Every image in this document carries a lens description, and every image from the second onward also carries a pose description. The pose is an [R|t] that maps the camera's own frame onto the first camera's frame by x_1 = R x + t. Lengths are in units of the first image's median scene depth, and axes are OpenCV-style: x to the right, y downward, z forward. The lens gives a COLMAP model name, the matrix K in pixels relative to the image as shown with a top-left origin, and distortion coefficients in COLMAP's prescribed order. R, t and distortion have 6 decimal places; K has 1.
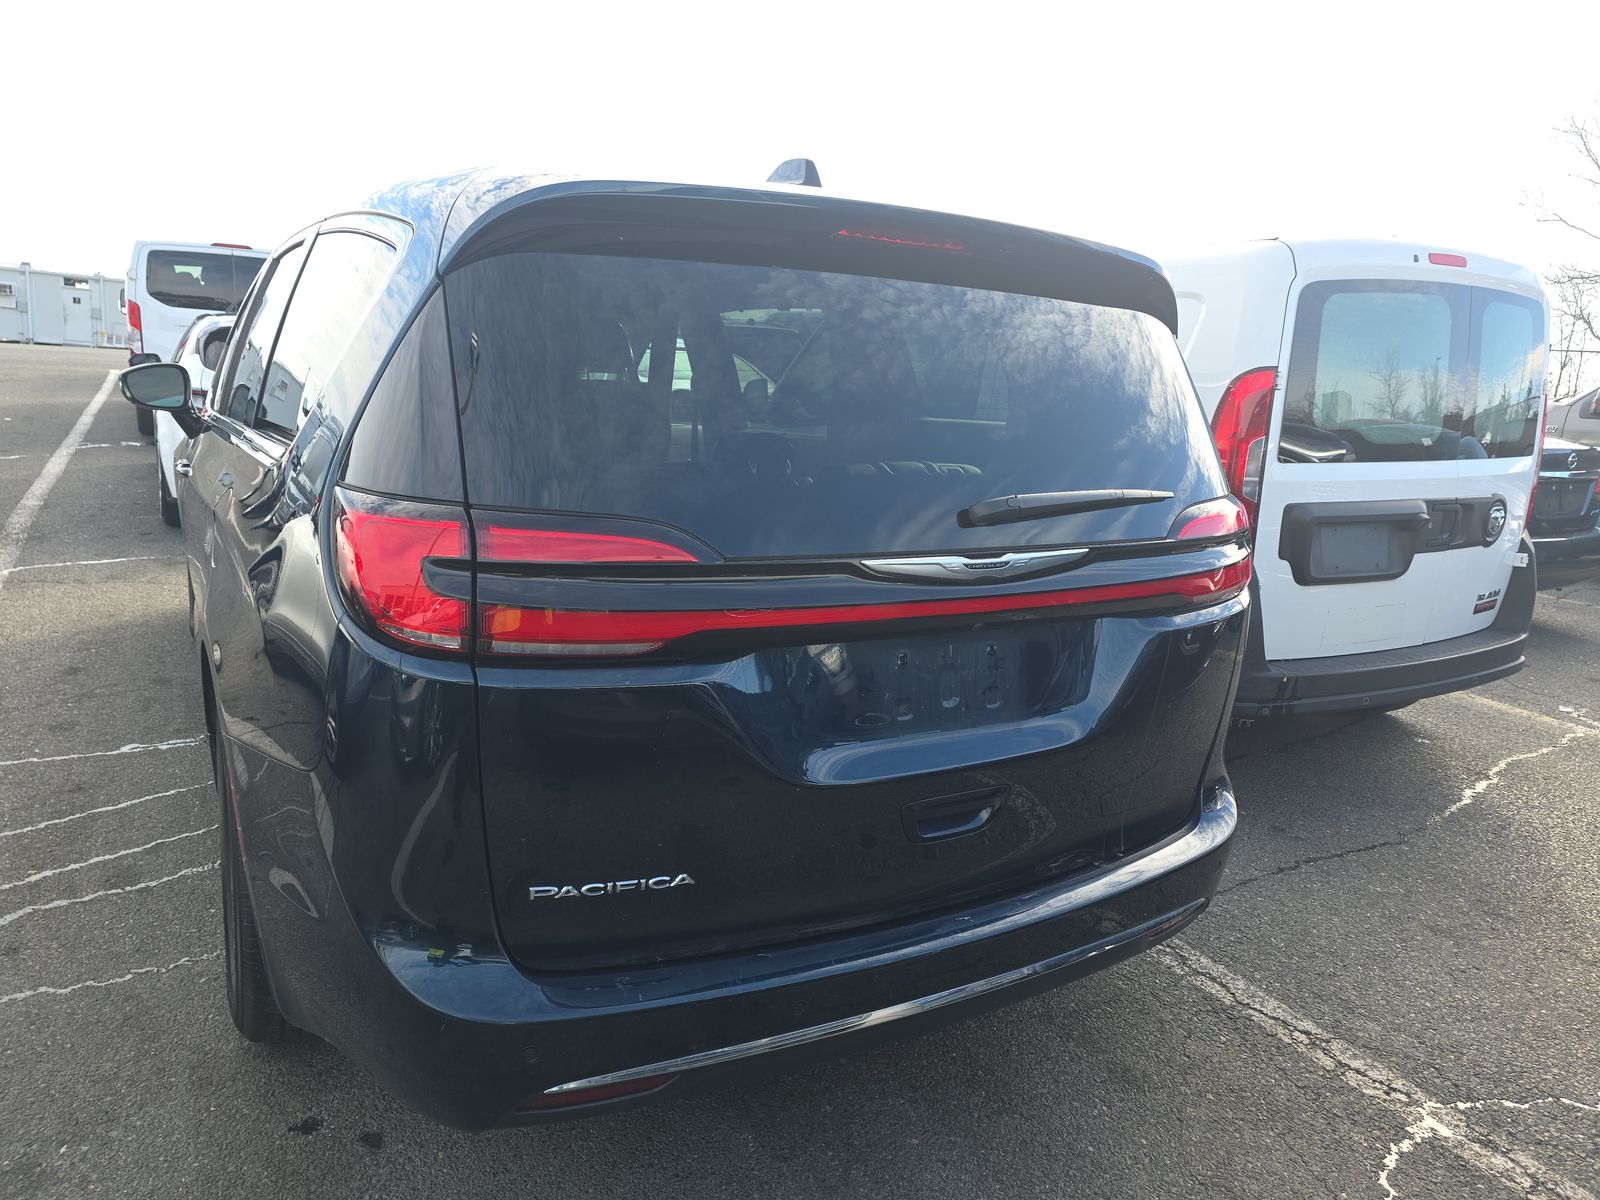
lens RADIAL K [[1065.6, 0, 800.0], [0, 1065.6, 600.0], [0, 0, 1]] dist [0.061775, -0.052972]
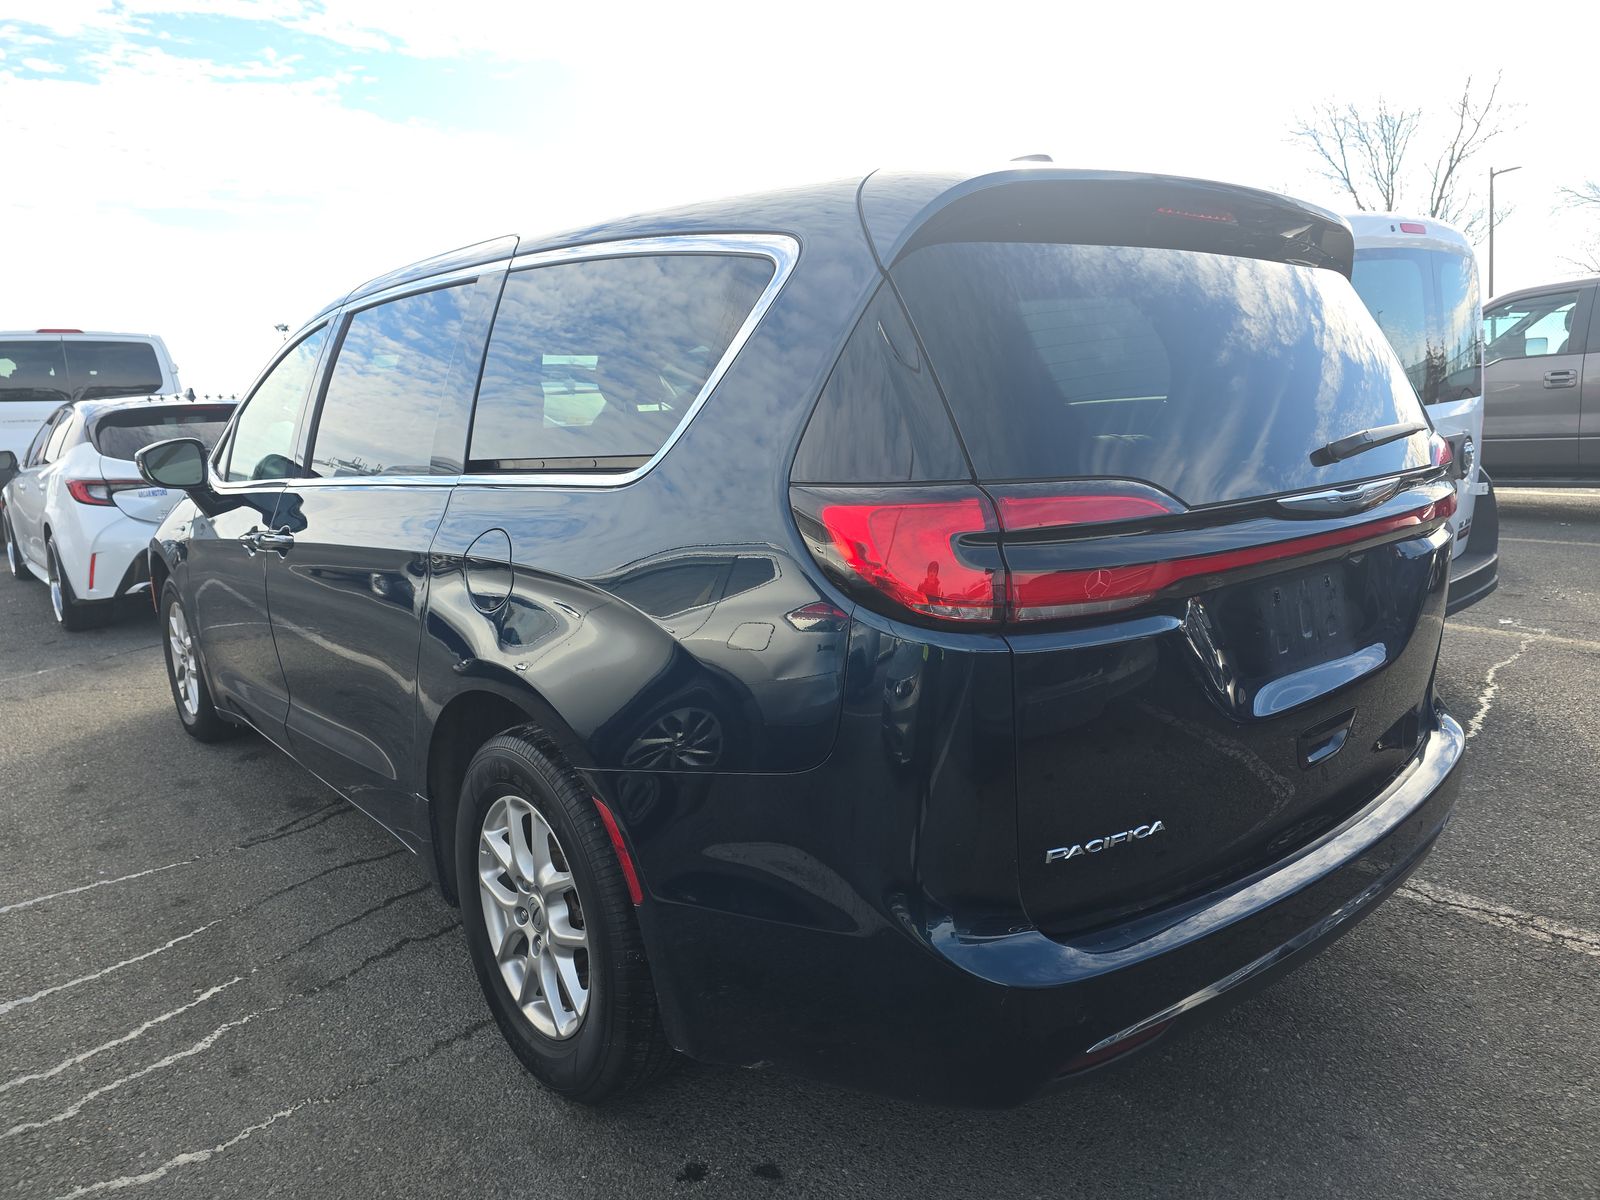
lens RADIAL K [[1080.8, 0, 800.0], [0, 1080.8, 571.5], [0, 0, 1]] dist [0.012069, -0.000198]
pose [[0.979642, -0.121926, 0.159485, -0.360447], [0.130854, 0.990301, -0.046695, 0.013339], [-0.152245, 0.066614, 0.986095, 0.004091]]
